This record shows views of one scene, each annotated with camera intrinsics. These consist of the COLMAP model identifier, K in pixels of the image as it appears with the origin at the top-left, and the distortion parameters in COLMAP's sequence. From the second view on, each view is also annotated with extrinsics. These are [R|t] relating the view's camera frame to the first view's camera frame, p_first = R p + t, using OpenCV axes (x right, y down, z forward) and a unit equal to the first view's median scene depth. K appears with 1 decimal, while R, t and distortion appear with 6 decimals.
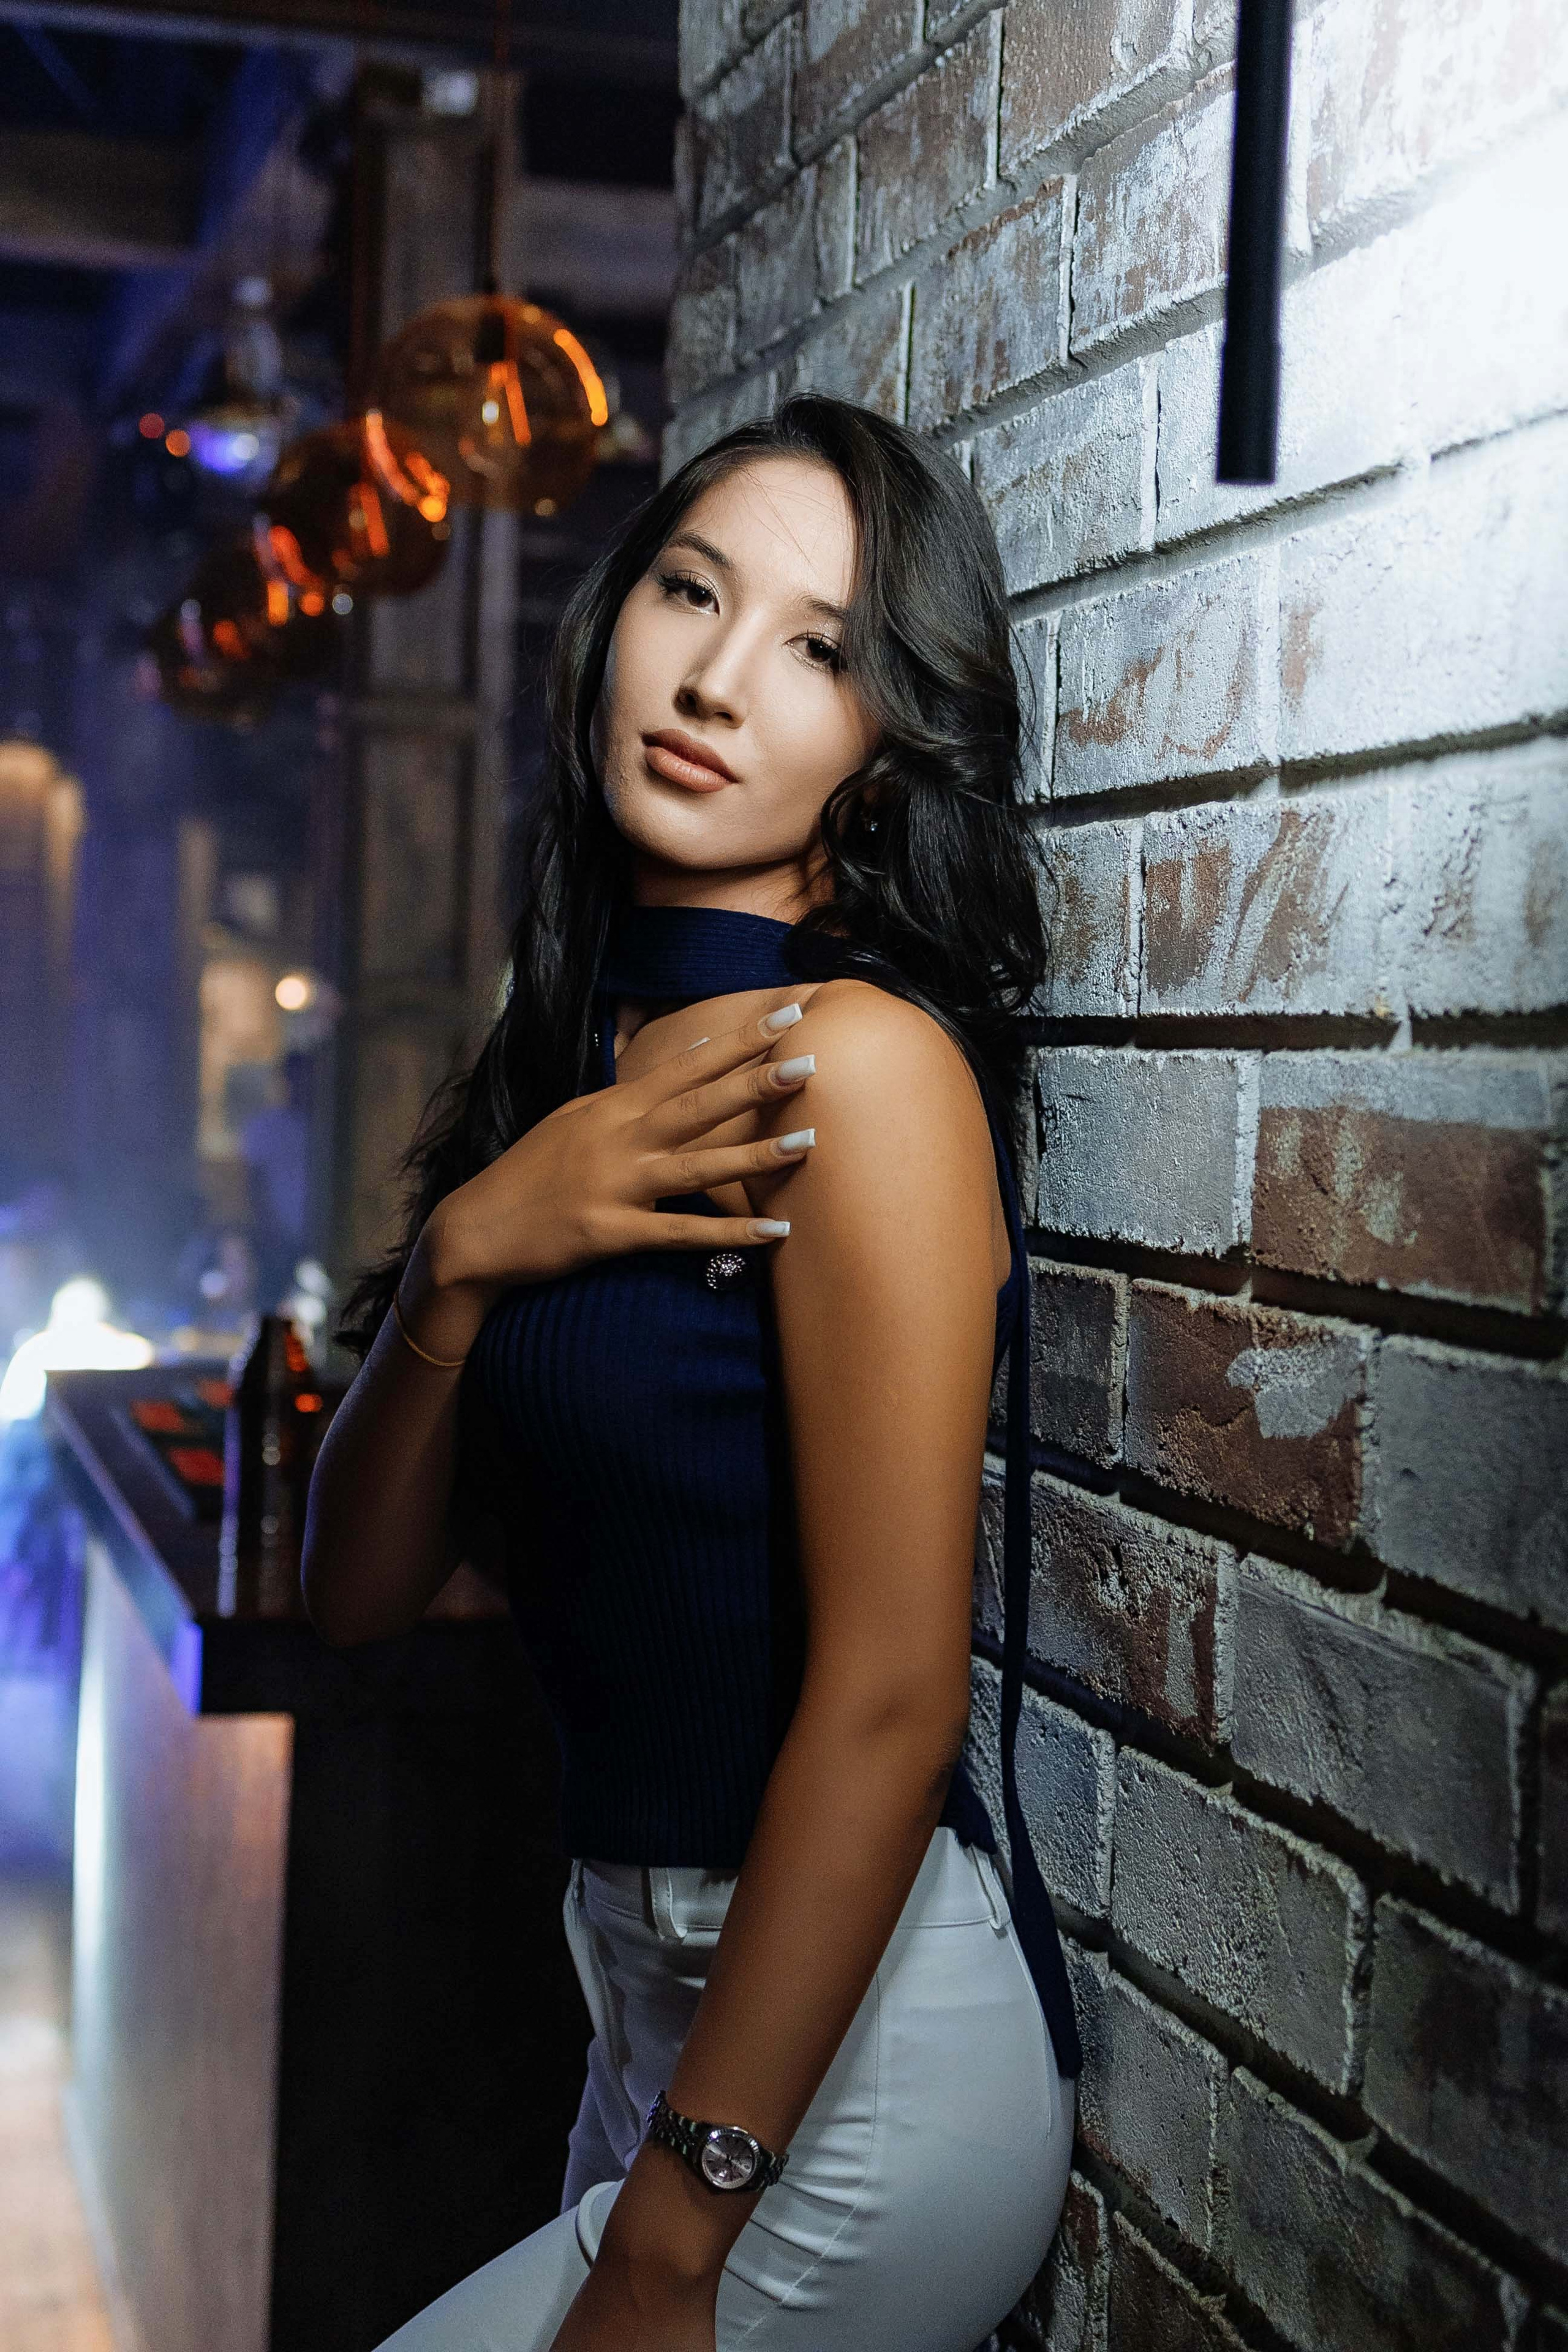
lens RADIAL K [[2803.7, 0, 777.5], [0, 2803.7, 1180.6], [0, 0, 1]] dist [0.031019, 0.000000]
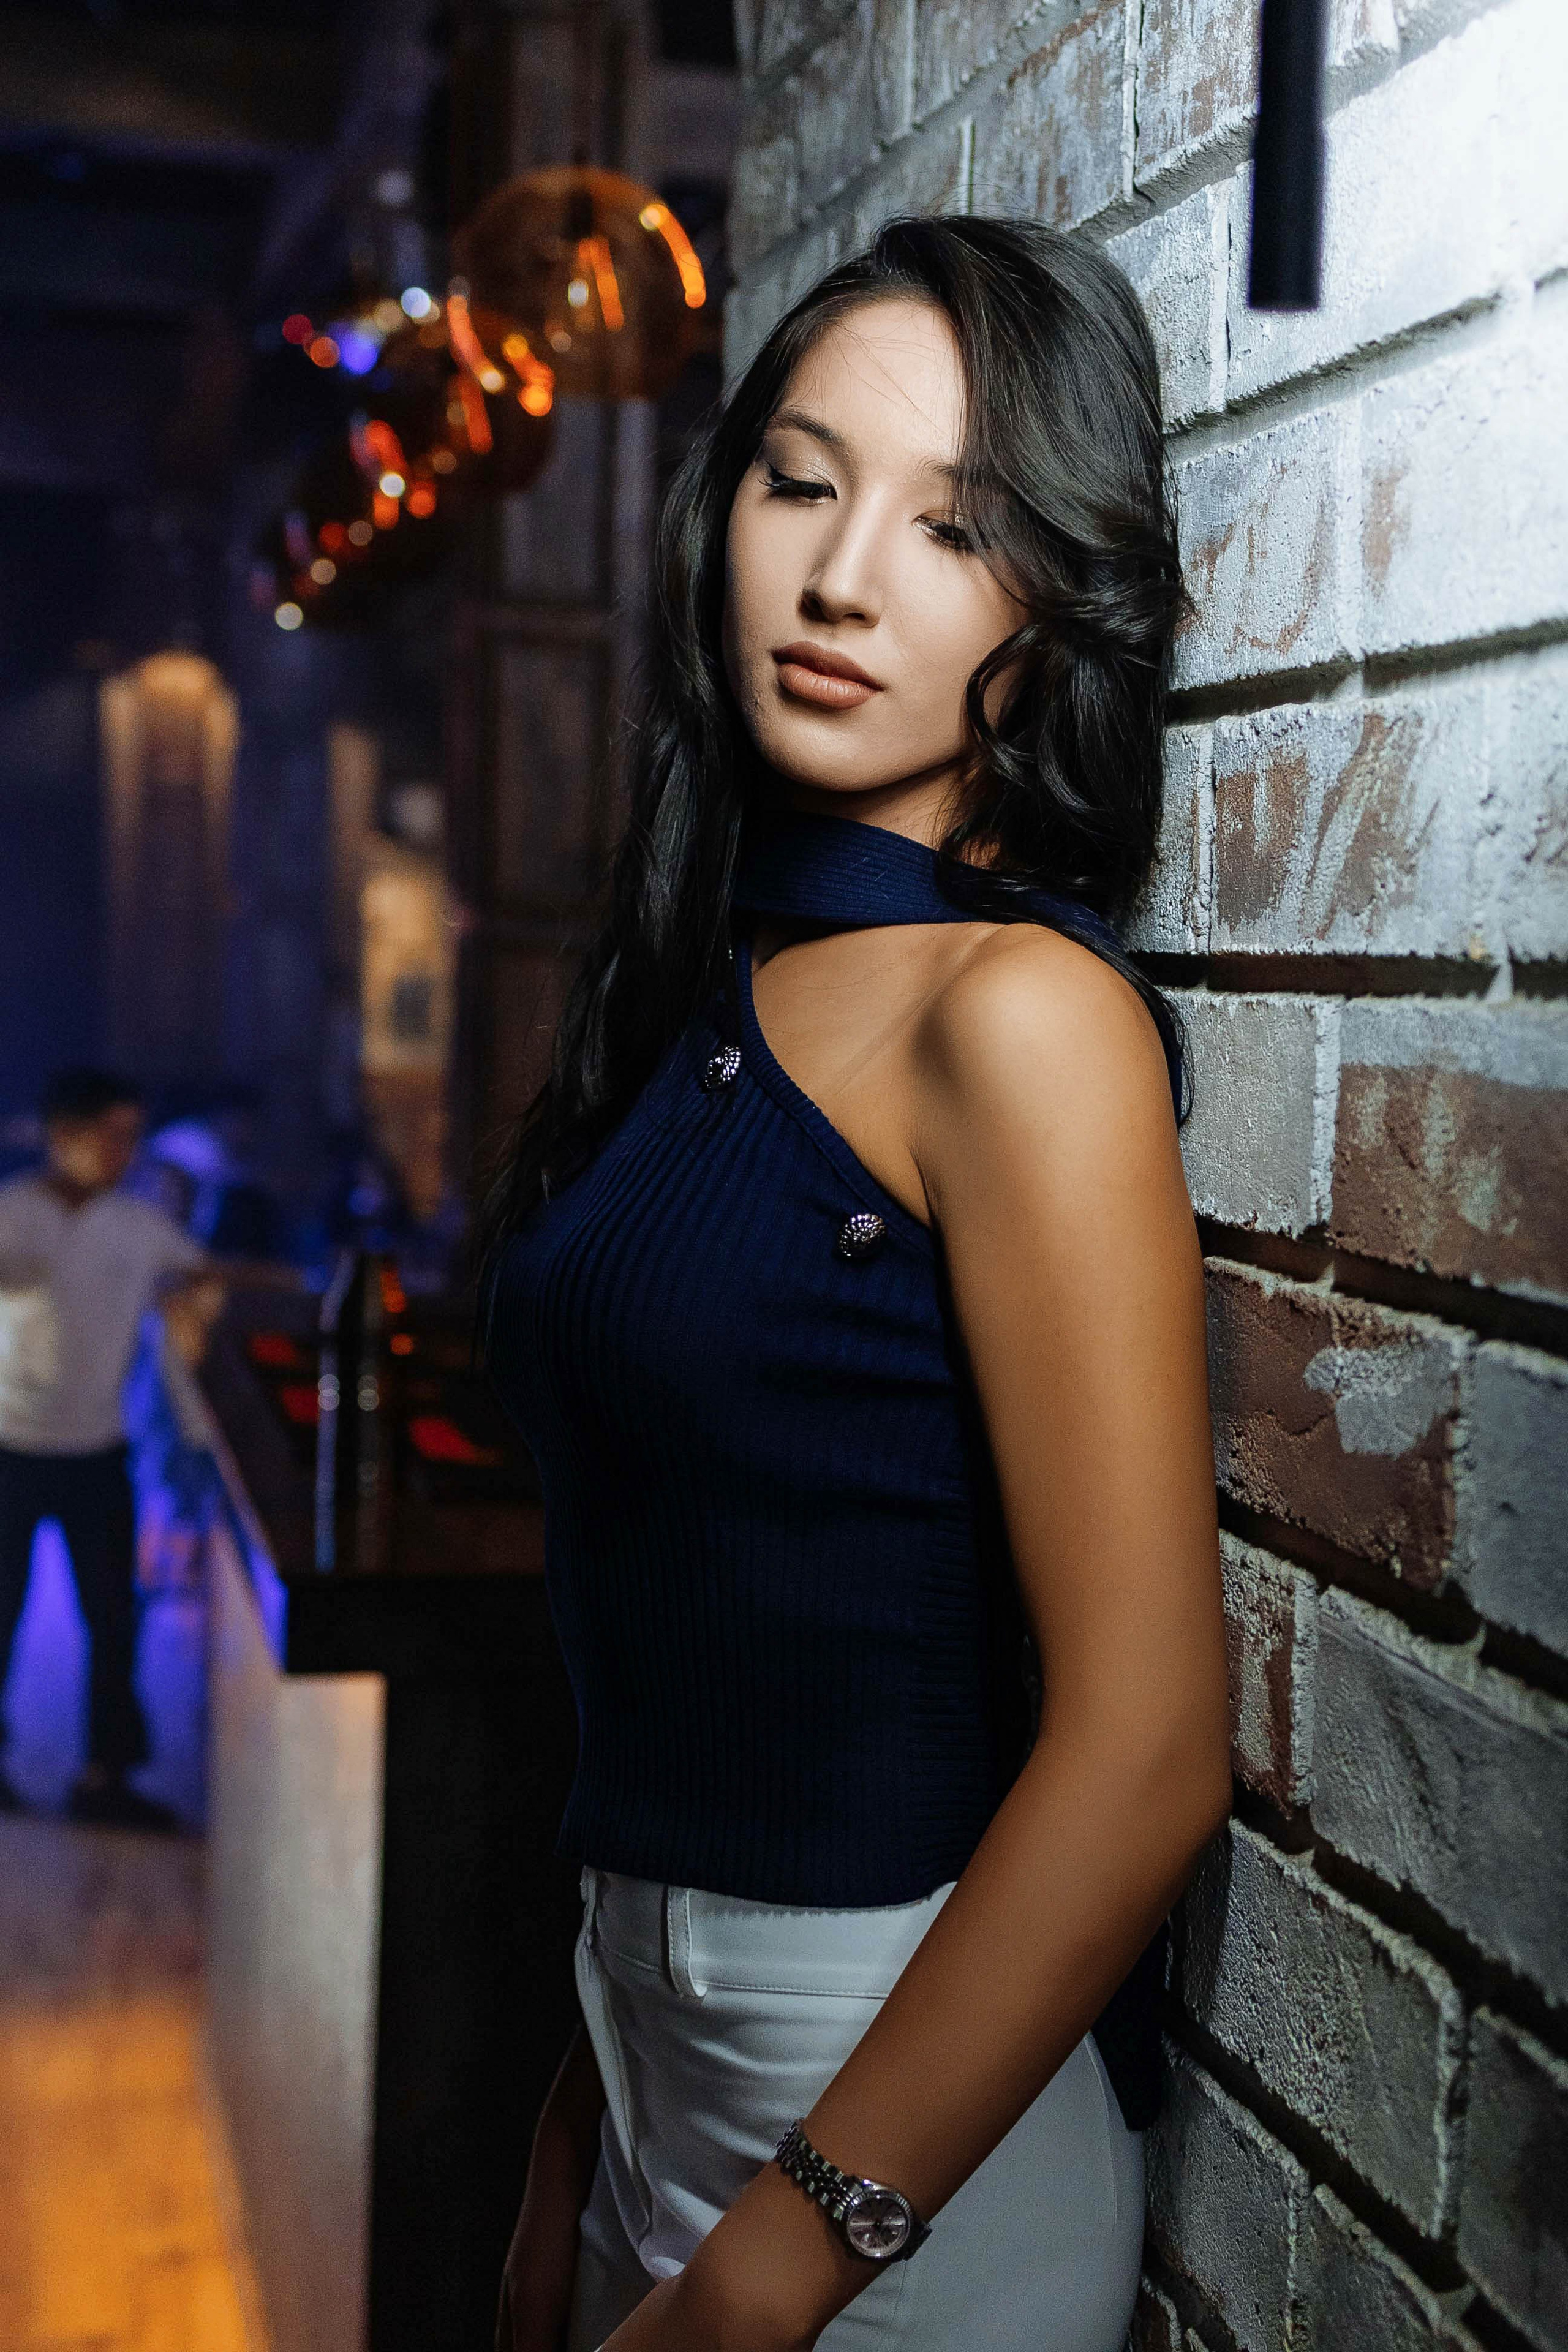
lens RADIAL K [[2803.7, 0, 818.0], [0, 2803.7, 1112.3], [0, 0, 1]] dist [0.031019, 0.000000]
pose [[0.998524, -0.002291, -0.054271, 0.058799], [0.002823, 0.999949, 0.009725, -0.019620], [0.054246, -0.009864, 0.998479, 0.140206]]
